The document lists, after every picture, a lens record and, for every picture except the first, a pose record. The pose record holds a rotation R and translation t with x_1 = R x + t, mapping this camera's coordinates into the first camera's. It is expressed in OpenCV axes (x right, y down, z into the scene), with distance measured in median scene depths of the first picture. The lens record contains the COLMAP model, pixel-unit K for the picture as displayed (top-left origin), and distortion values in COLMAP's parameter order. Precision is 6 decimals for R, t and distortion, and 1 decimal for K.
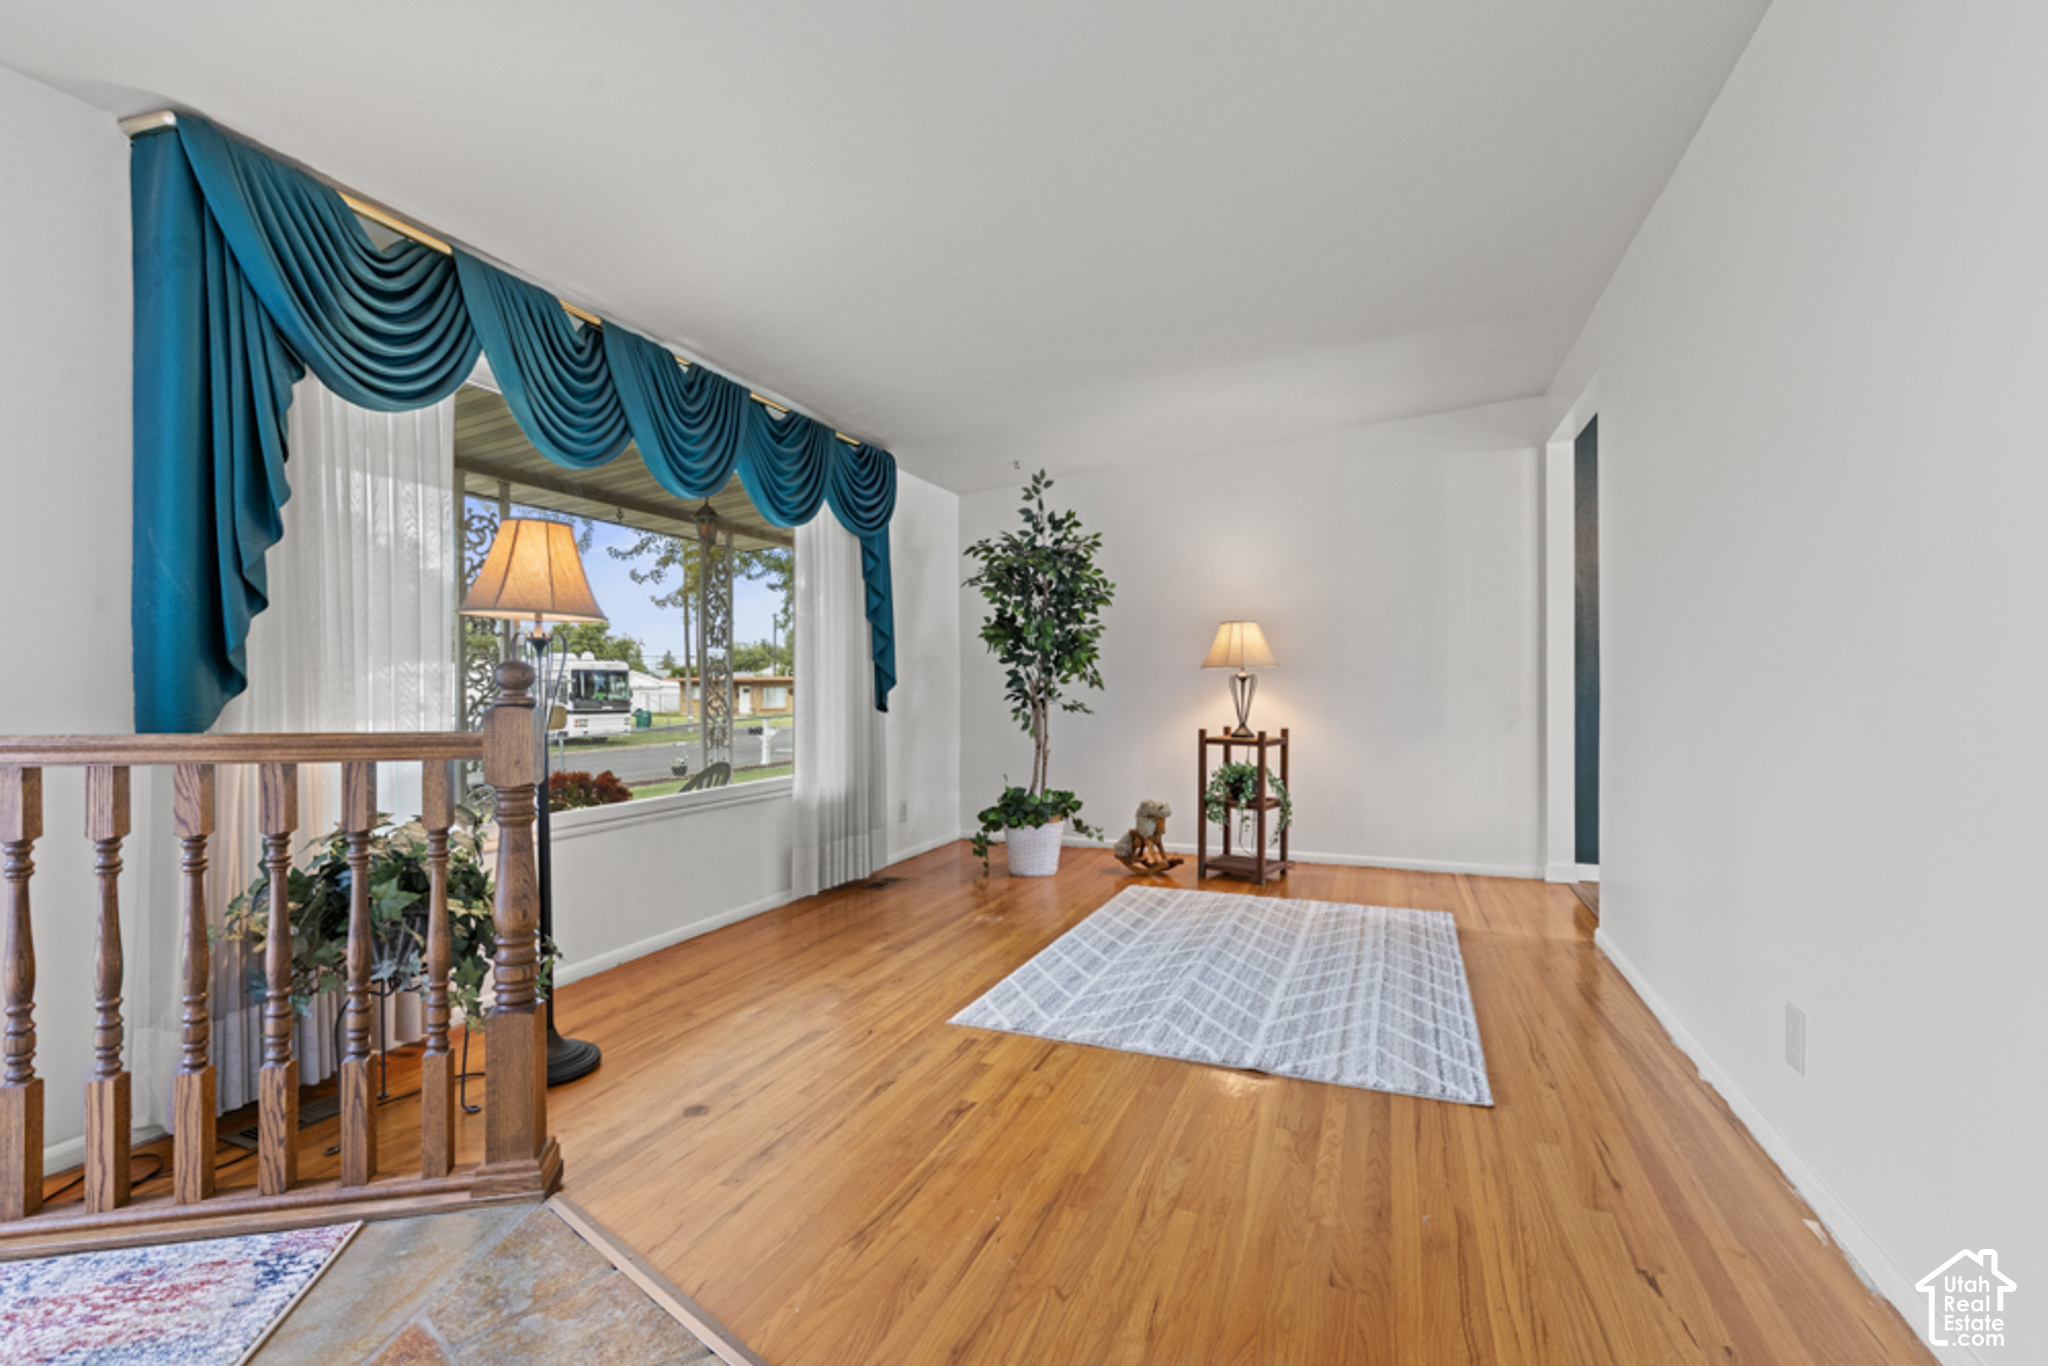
lens RADIAL K [[933.4, 0, 1020.3], [0, 933.4, 679.7], [0, 0, 1]] dist [0.014900, 0.000174]
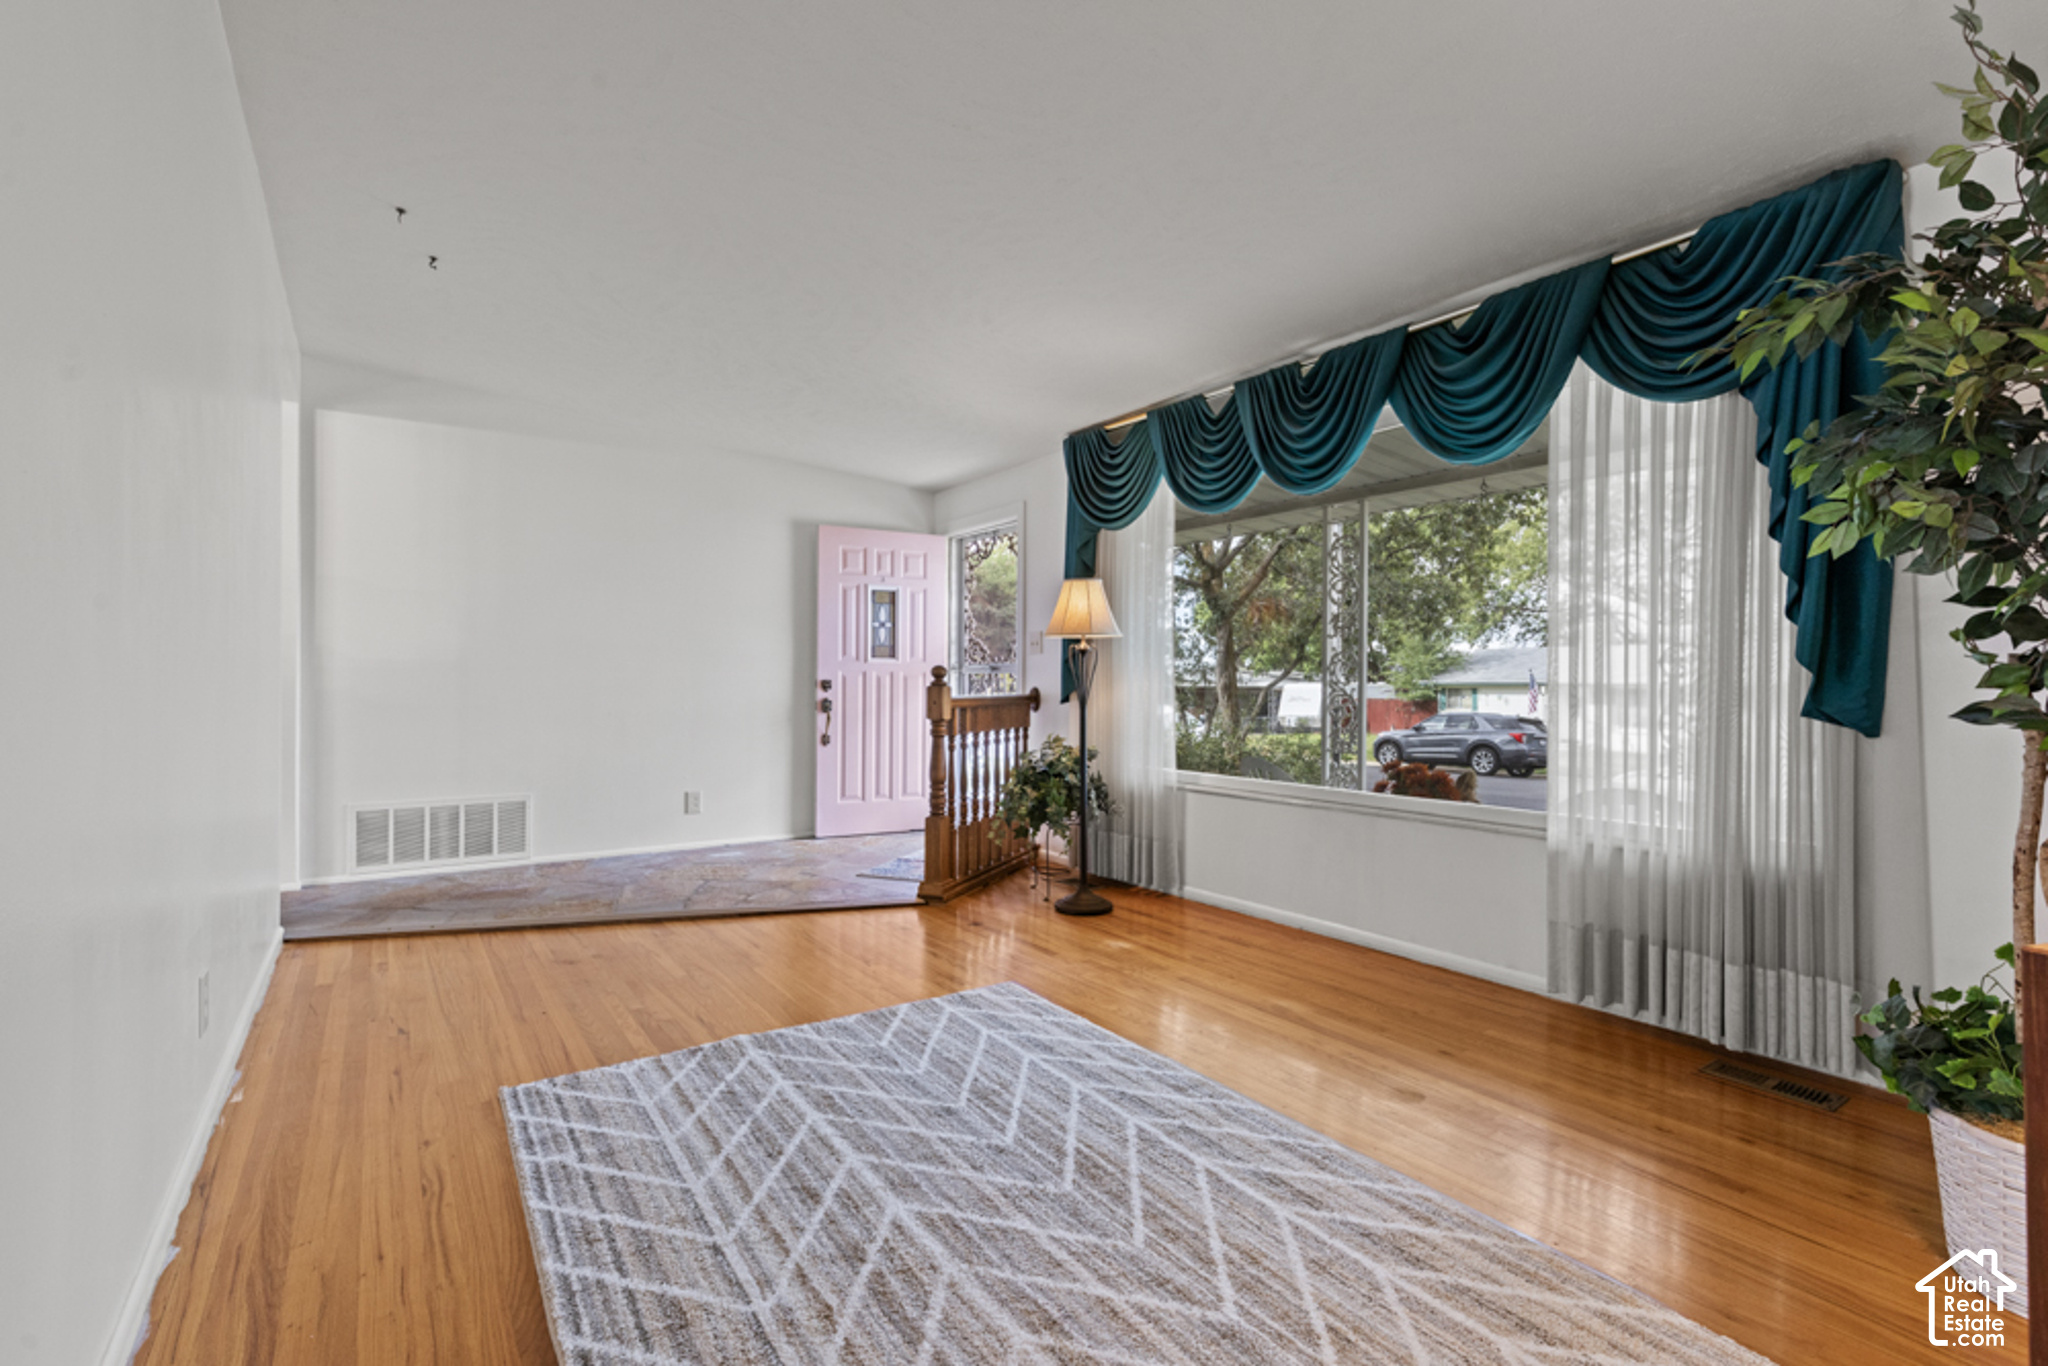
lens RADIAL K [[933.4, 0, 1020.8], [0, 933.4, 691.2], [0, 0, 1]] dist [0.014900, 0.000174]
pose [[-0.561434, 0.002180, -0.827519, 0.752717], [-0.001869, 0.999991, 0.003903, 0.019235], [0.827519, 0.003738, -0.561425, 1.492588]]
